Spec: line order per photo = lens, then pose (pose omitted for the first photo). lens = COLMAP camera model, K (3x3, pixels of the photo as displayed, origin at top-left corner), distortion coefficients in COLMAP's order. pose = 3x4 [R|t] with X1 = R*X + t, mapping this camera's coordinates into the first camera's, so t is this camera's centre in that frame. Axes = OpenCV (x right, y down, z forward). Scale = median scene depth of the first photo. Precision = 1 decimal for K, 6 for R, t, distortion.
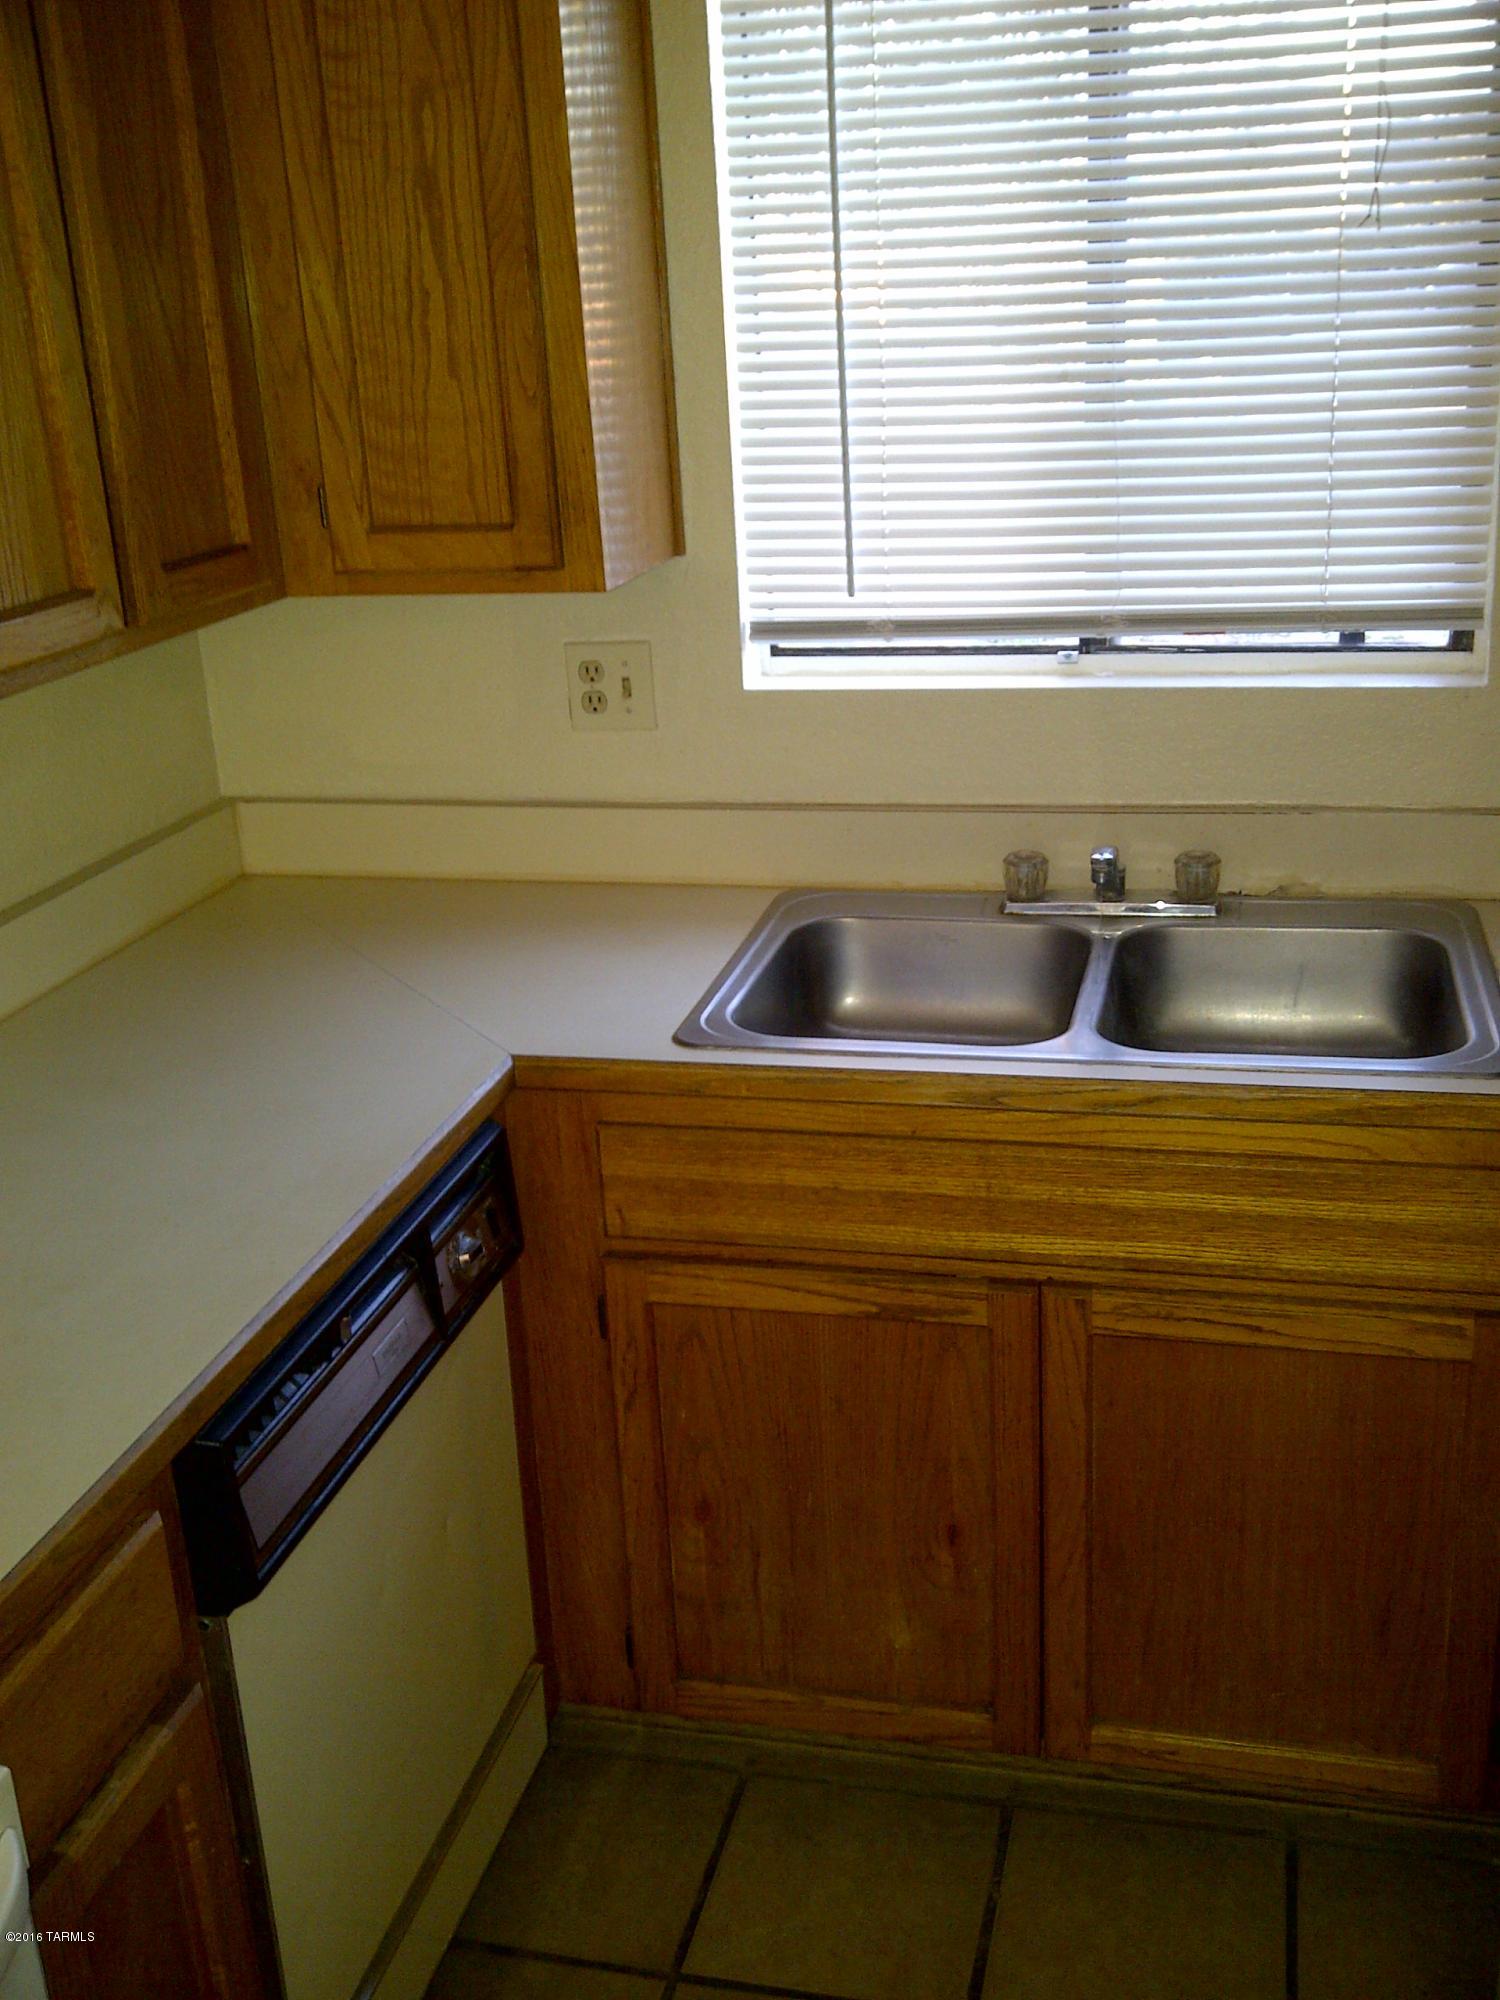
lens RADIAL K [[2038.2, 0, 750.0], [0, 2038.2, 1000.0], [0, 0, 1]] dist [0.134940, -0.385672]
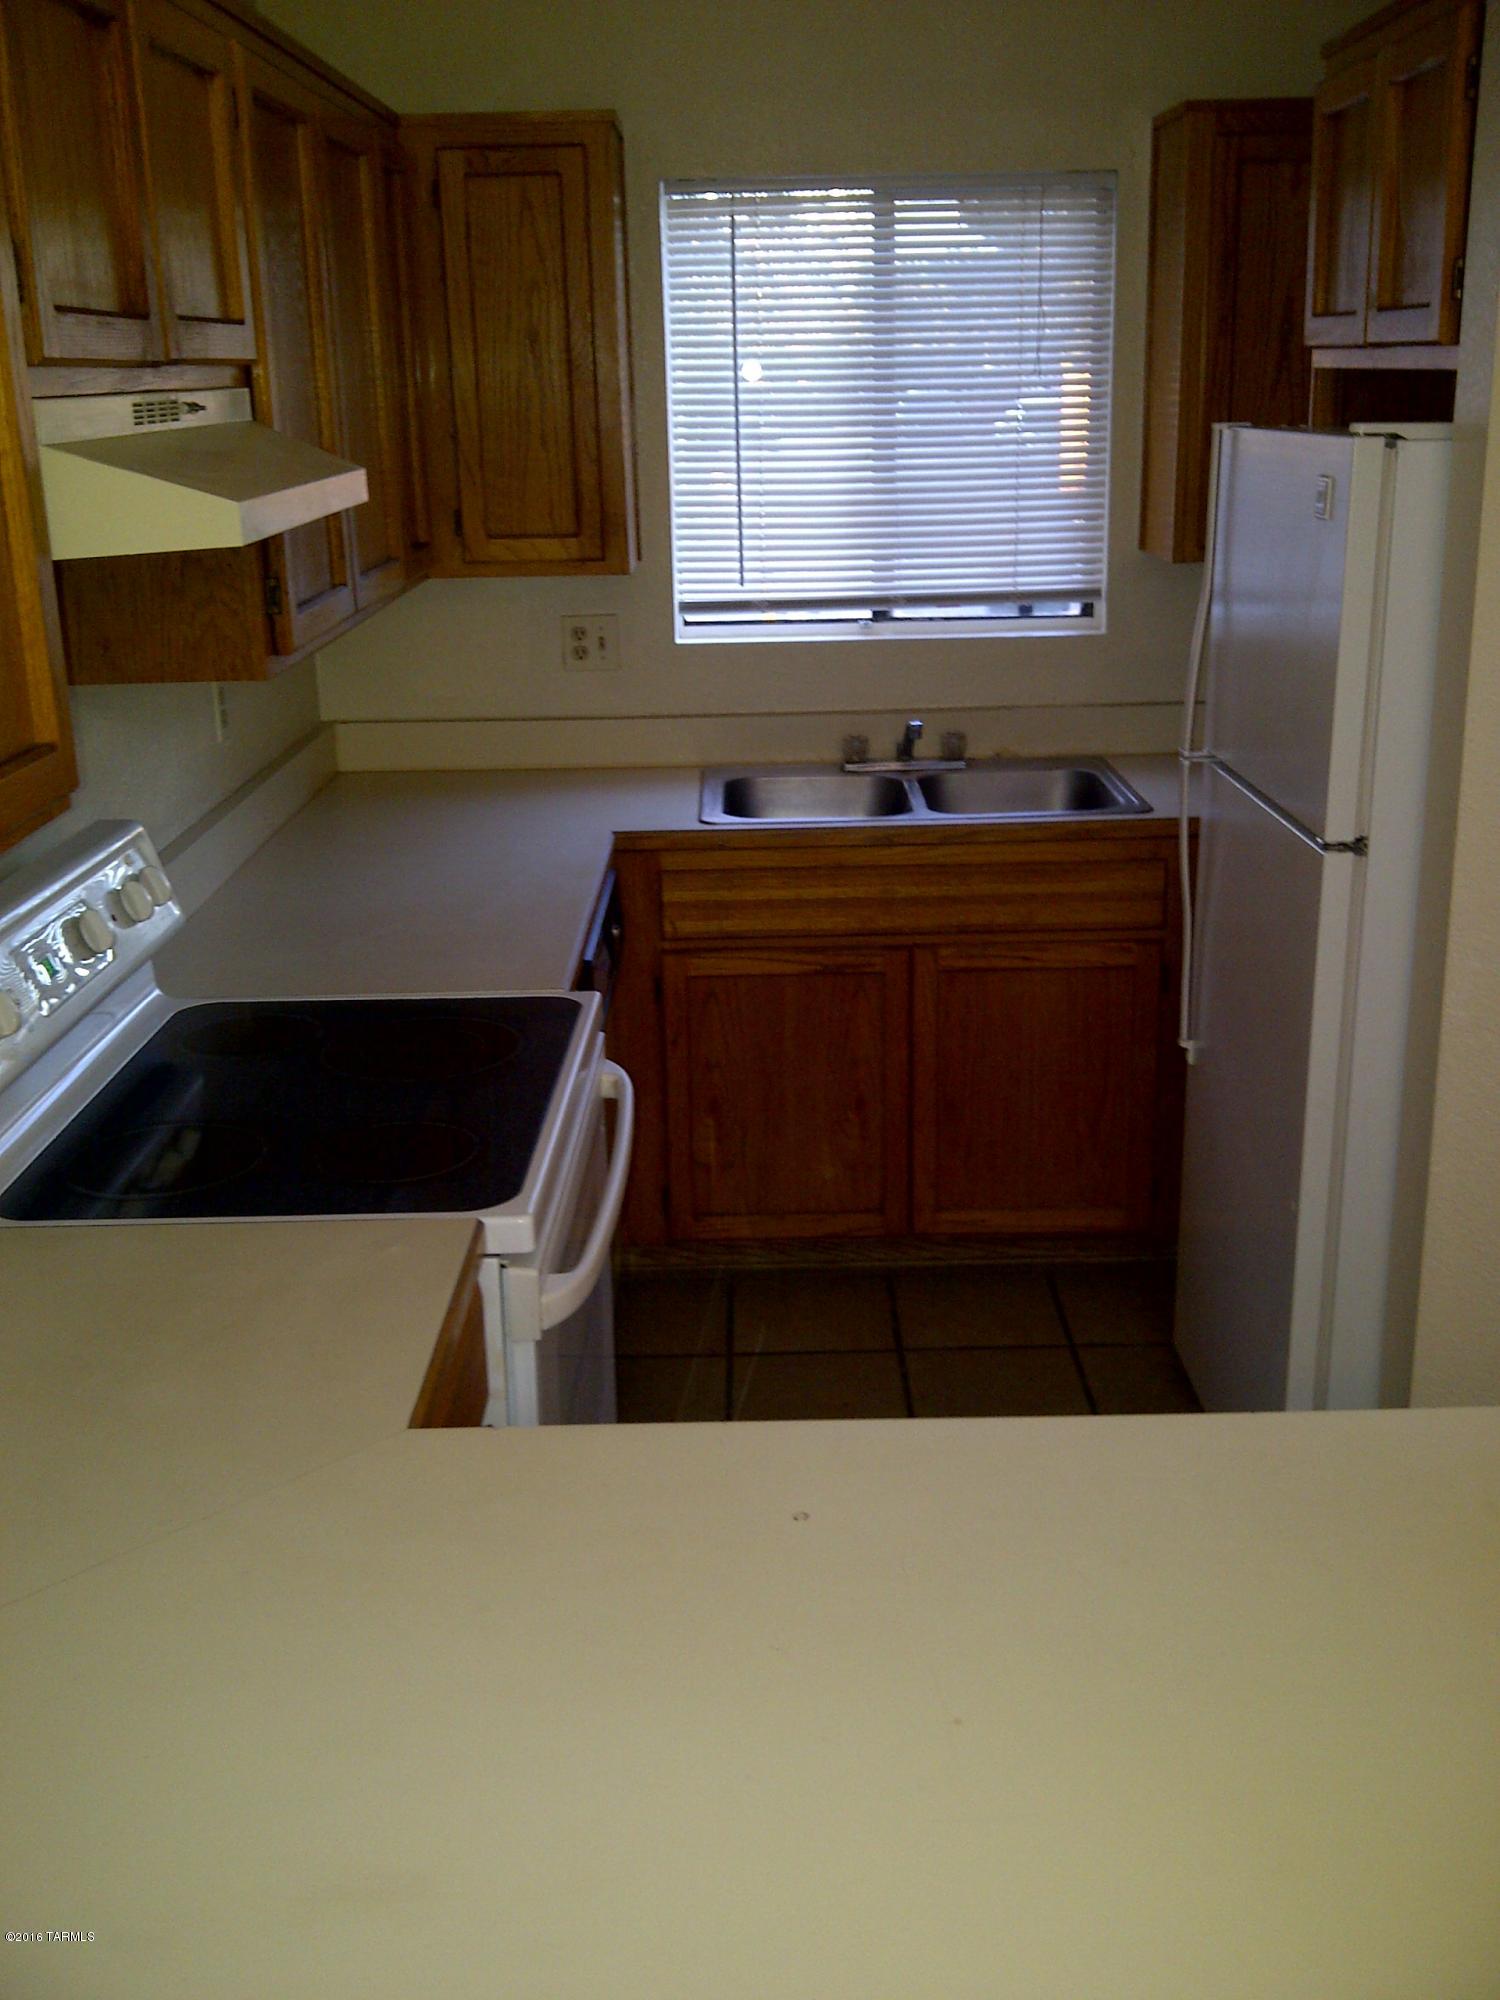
lens RADIAL K [[2038.2, 0, 750.0], [0, 2038.2, 1000.0], [0, 0, 1]] dist [0.134940, -0.385672]
pose [[0.970245, -0.042864, 0.238302, -0.398183], [0.055356, 0.997407, -0.045978, 0.241592], [-0.235713, 0.057802, 0.970102, -0.668217]]
